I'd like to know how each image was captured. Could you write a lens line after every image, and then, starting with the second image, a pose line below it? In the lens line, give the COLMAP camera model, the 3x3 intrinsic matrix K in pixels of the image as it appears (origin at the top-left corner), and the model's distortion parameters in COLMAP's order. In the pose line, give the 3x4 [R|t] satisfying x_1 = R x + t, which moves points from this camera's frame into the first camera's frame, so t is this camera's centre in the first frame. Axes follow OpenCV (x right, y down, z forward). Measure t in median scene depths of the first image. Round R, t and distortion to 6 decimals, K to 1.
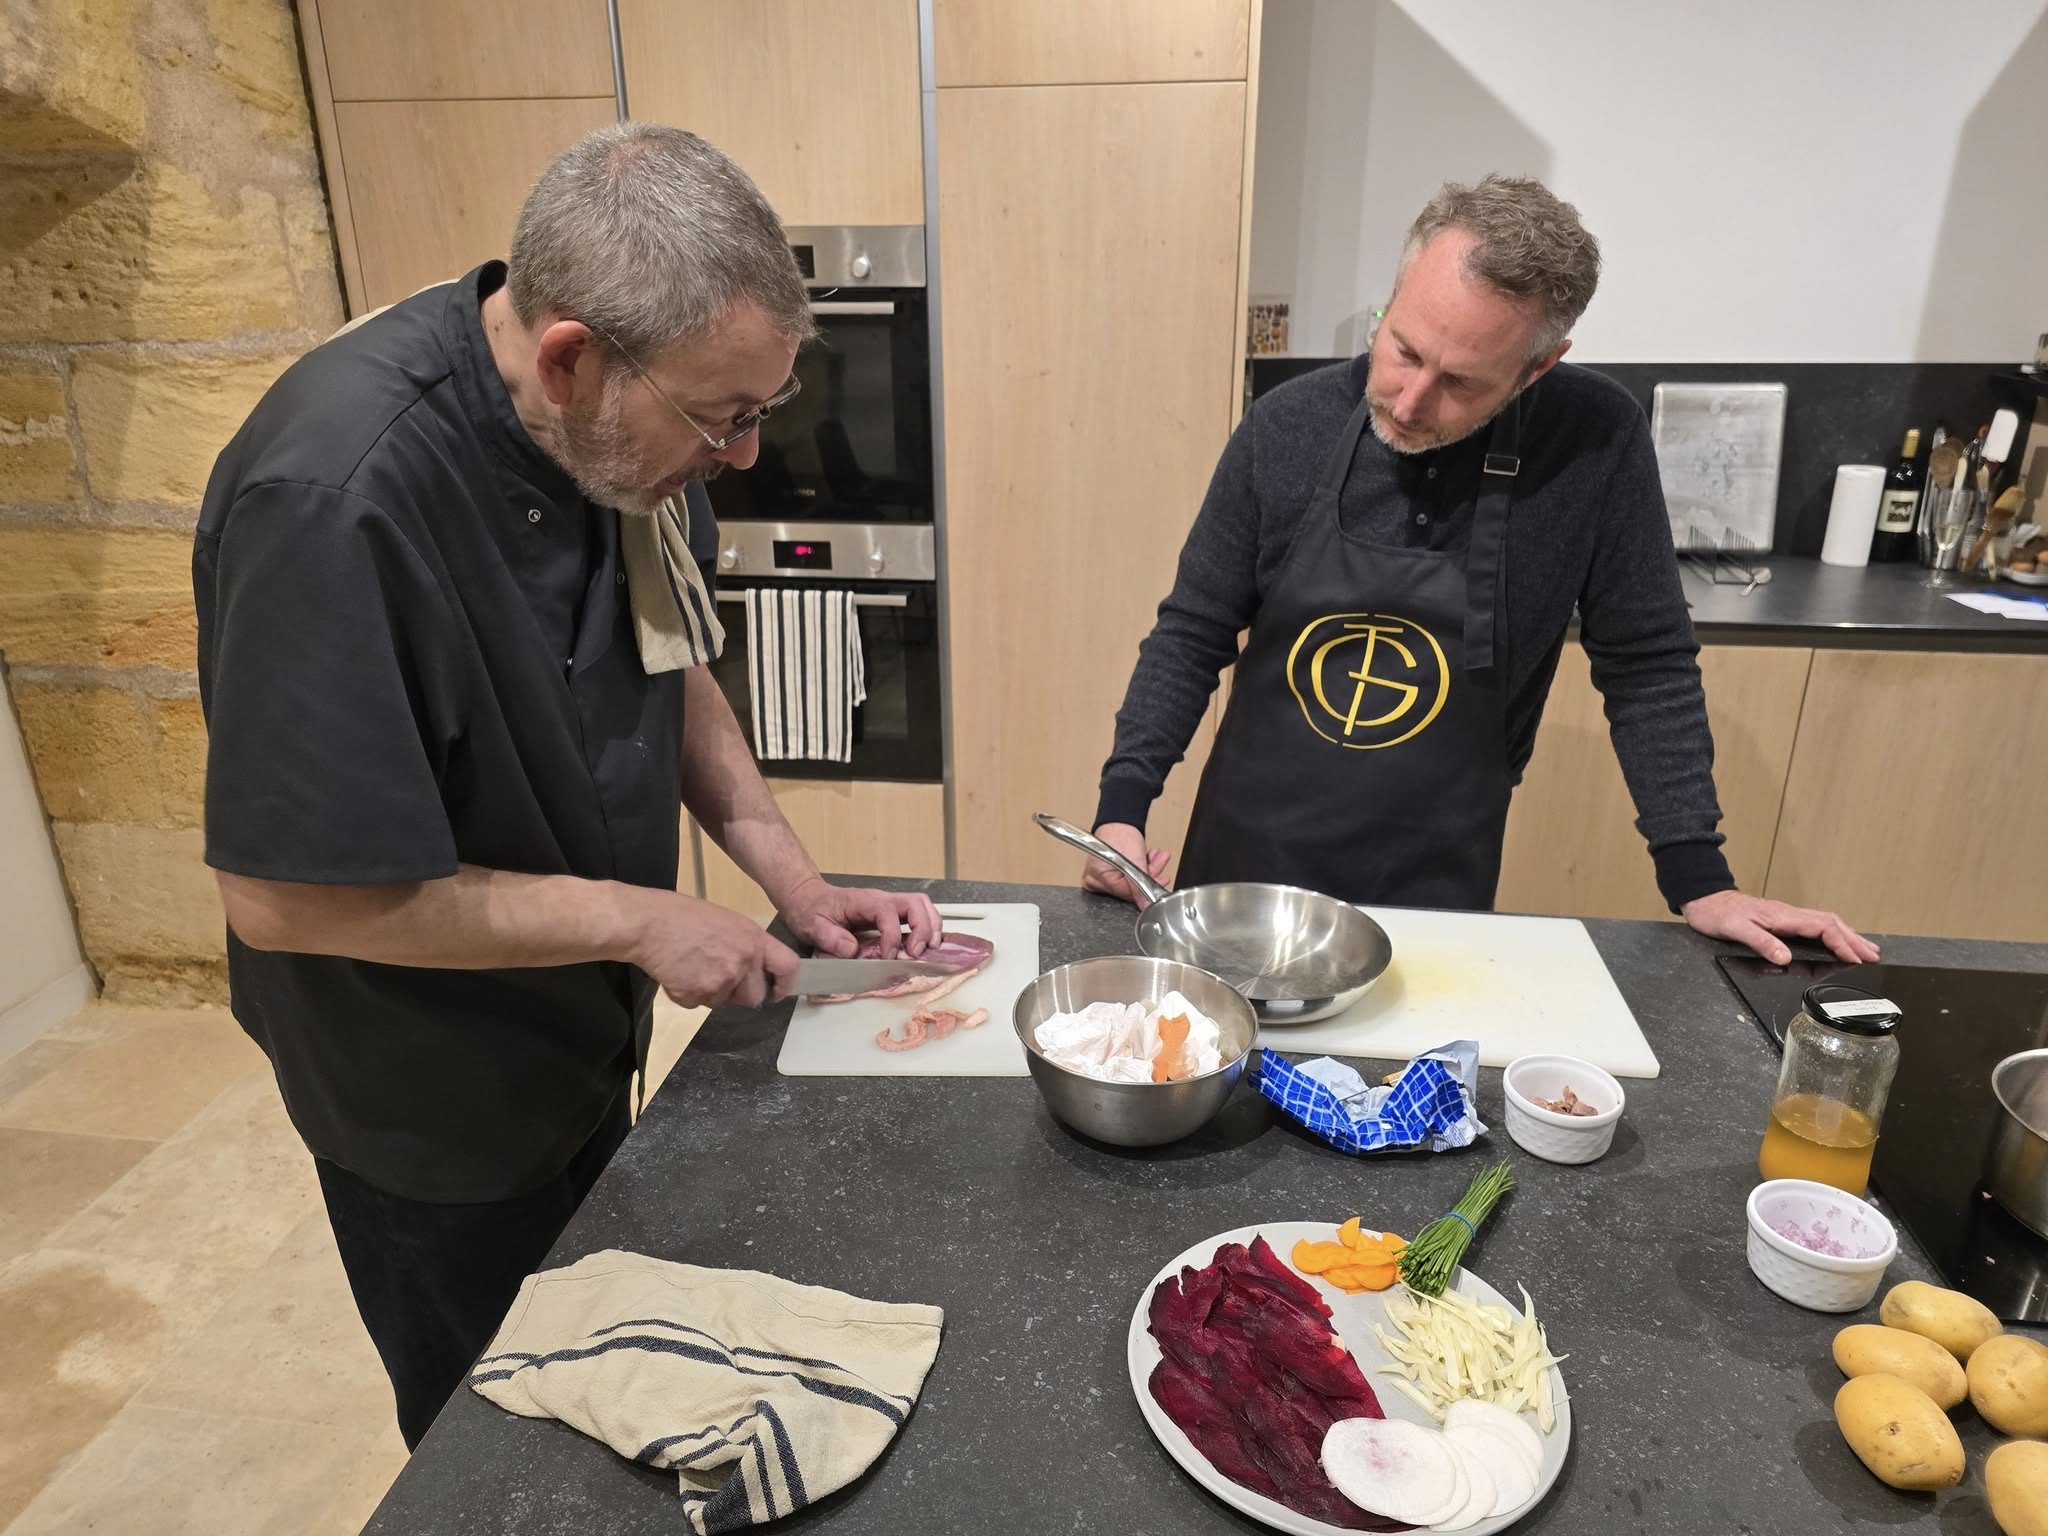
lens RADIAL K [[1221.9, 0, 1024.0], [0, 1221.9, 768.0], [0, 0, 1]] dist [0.022448, -0.022467]
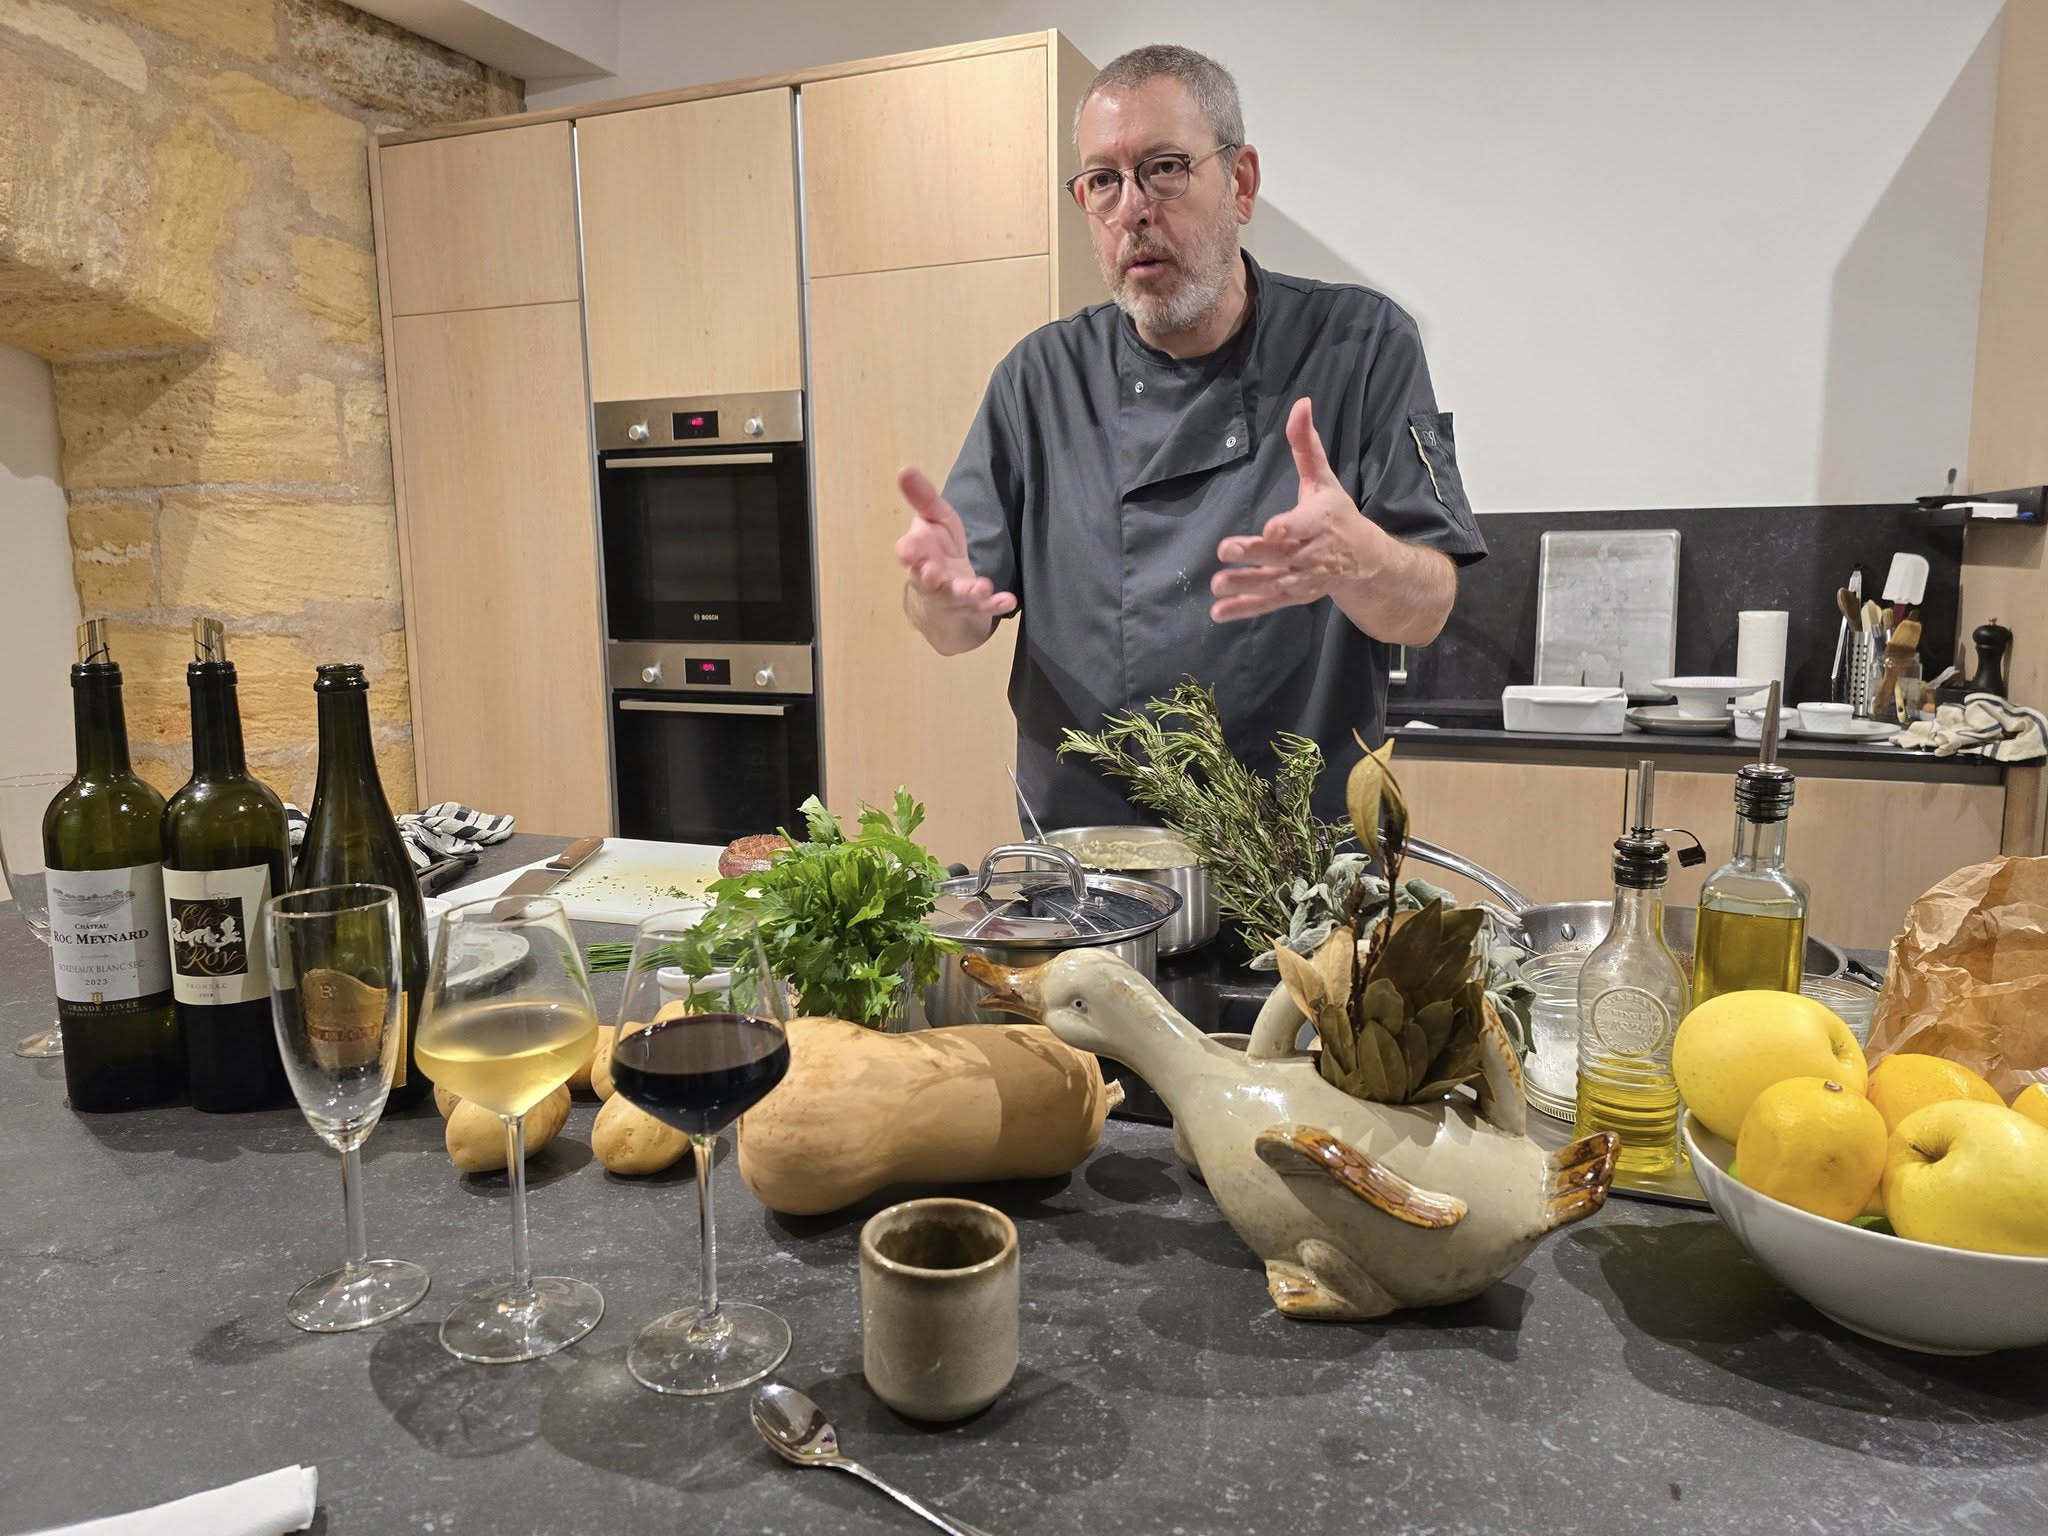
lens RADIAL K [[1221.9, 0, 1024.0], [0, 1221.9, 768.0], [0, 0, 1]] dist [0.022448, -0.022467]
pose [[0.976598, 0.035202, -0.212172, 0.396297], [-0.077902, 0.977423, -0.196408, 0.127504], [0.200468, 0.208340, 0.957291, 0.001092]]
